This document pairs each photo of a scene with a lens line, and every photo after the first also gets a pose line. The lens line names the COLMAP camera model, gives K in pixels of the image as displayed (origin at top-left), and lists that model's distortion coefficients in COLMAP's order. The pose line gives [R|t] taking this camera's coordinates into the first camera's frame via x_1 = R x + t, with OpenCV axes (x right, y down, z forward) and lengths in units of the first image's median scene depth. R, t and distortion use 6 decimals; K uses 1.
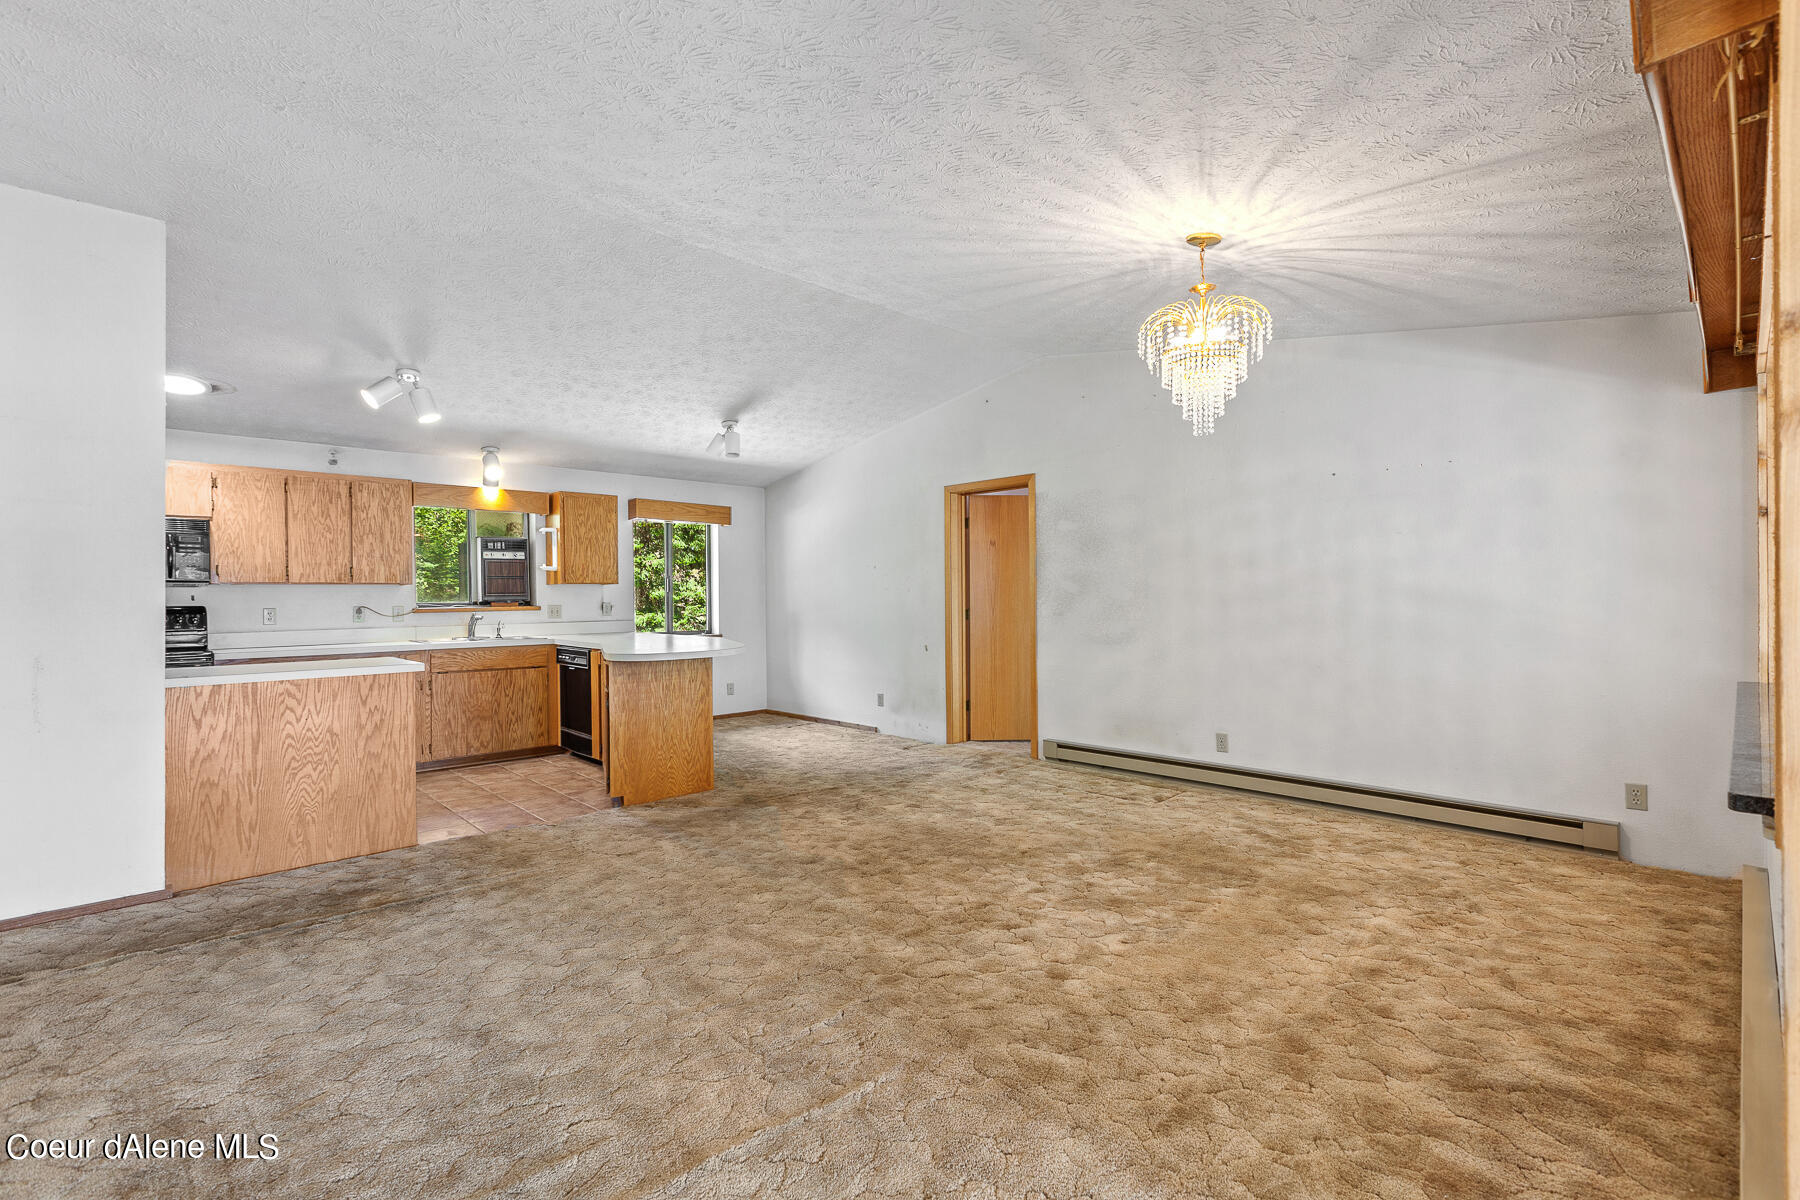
lens RADIAL K [[805.0, 0, 897.7], [0, 805.0, 596.8], [0, 0, 1]] dist [-0.000139, 0.000124]
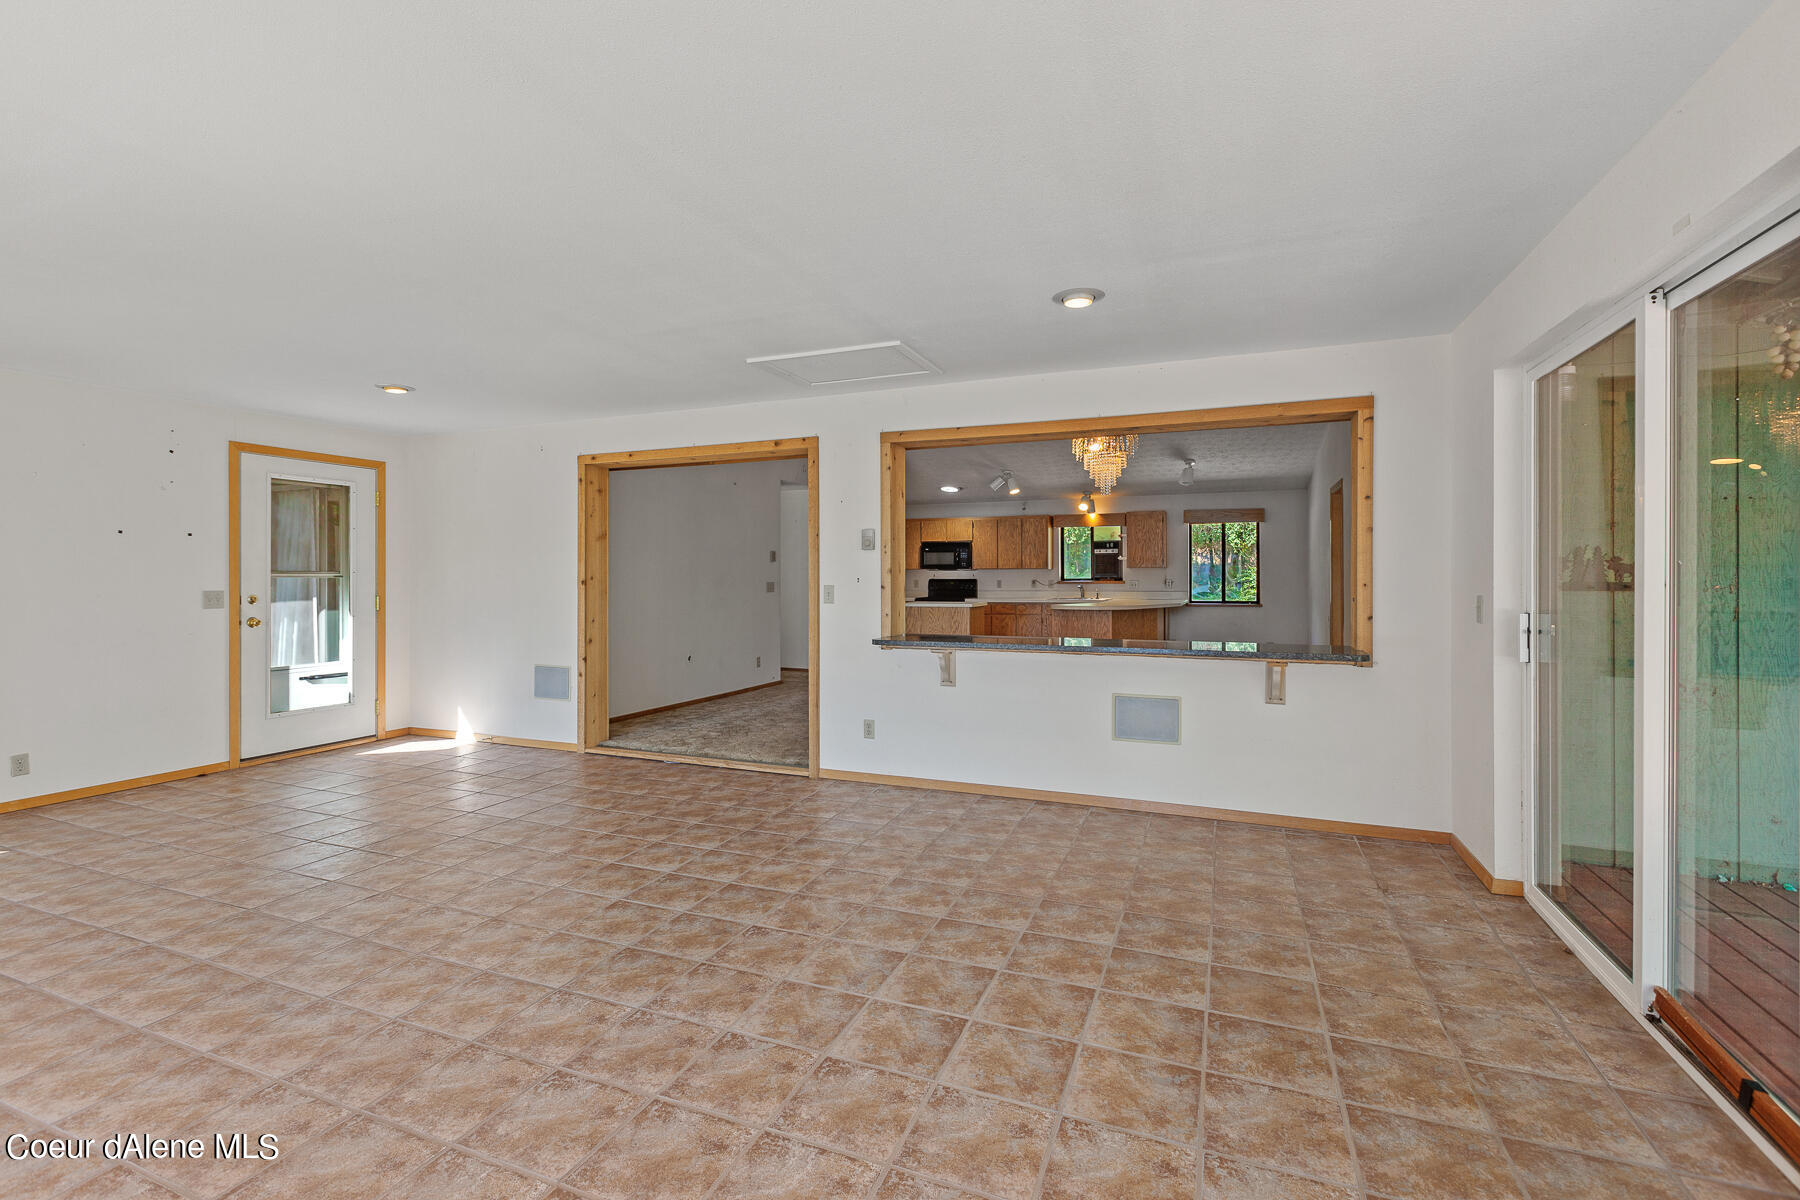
lens RADIAL K [[805.0, 0, 899.3], [0, 805.0, 582.8], [0, 0, 1]] dist [-0.000139, 0.000124]
pose [[0.413373, 0.015927, -0.910422, 1.046626], [-0.001203, 0.999856, 0.016946, -0.014966], [0.910561, -0.005910, 0.413333, -0.132846]]
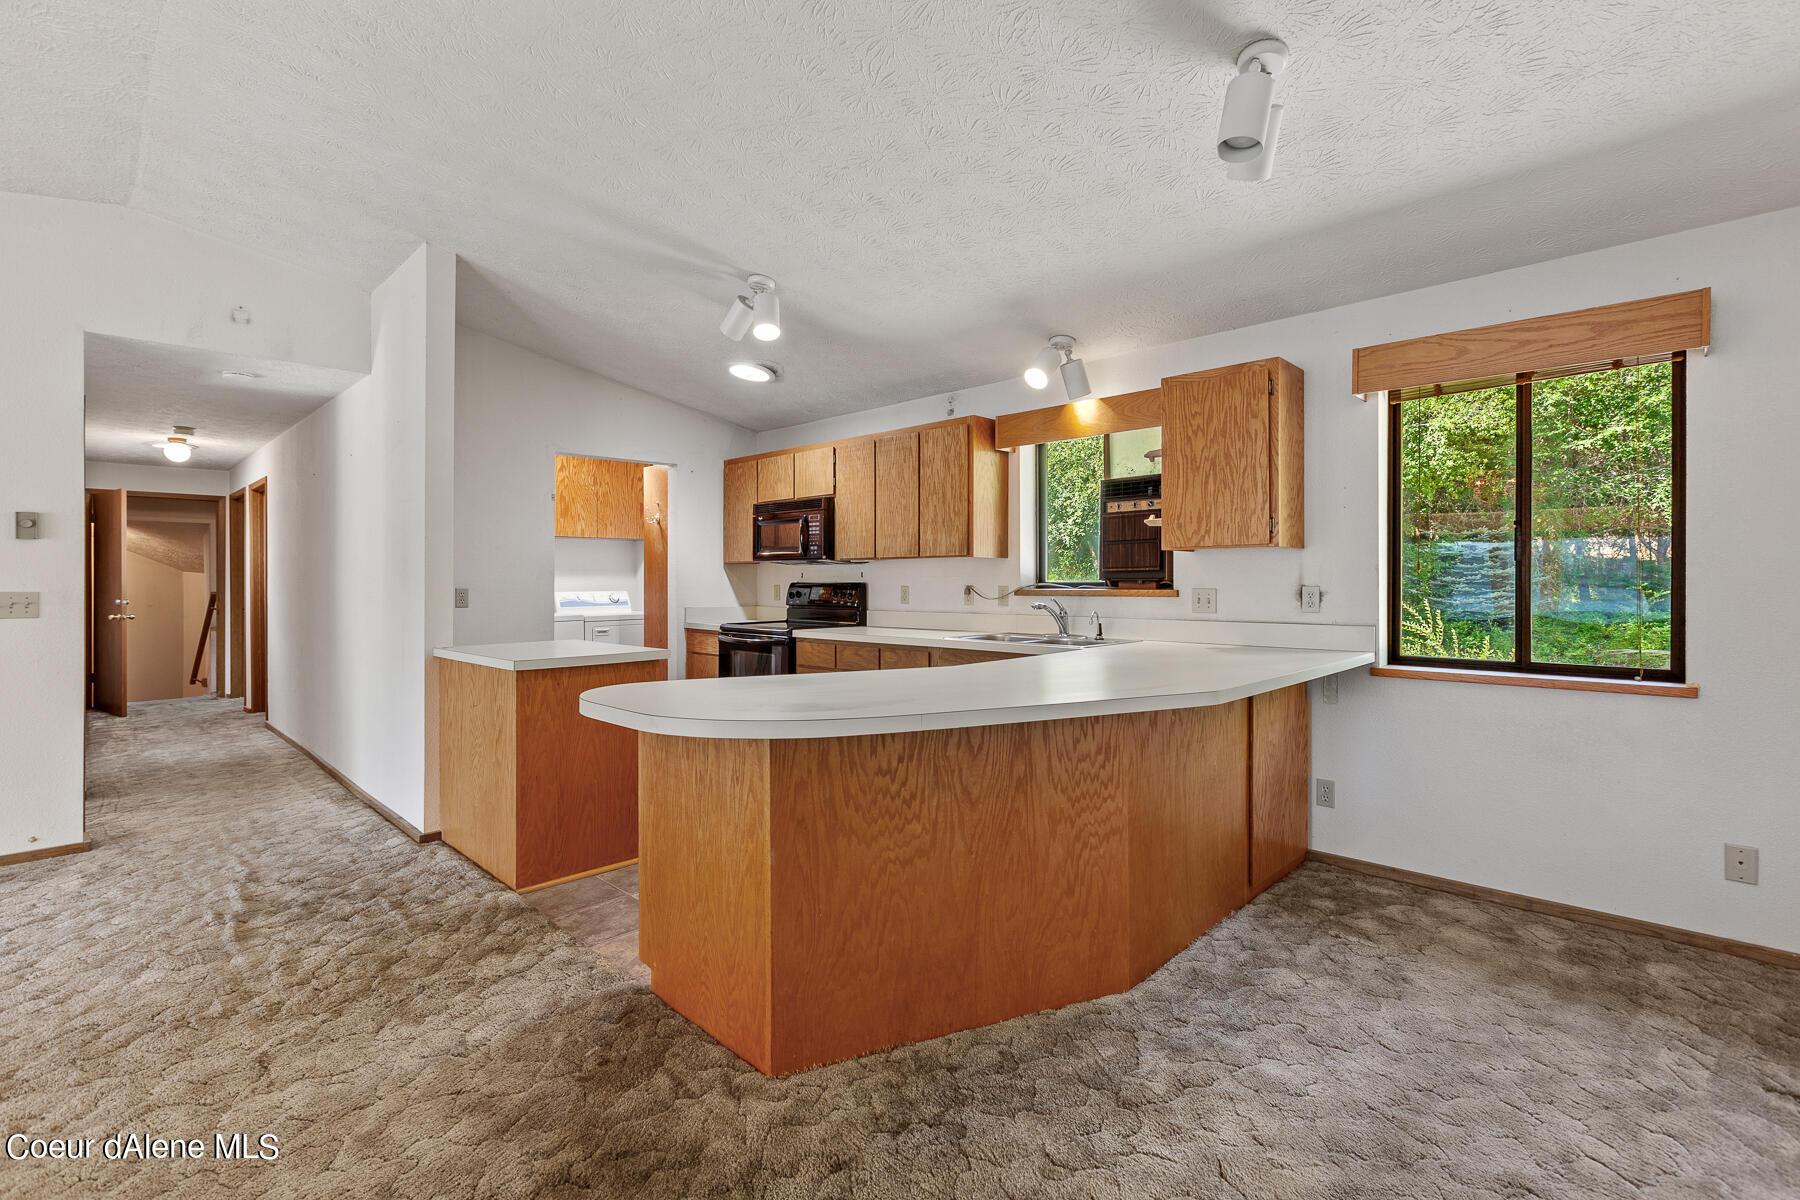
lens RADIAL K [[805.0, 0, 896.8], [0, 805.0, 599.0], [0, 0, 1]] dist [-0.000139, 0.000124]
pose [[0.034745, 0.032958, -0.998853, 0.137222], [0.002824, 0.999449, 0.033076, -0.001187], [0.999392, -0.003970, 0.034632, 0.934898]]
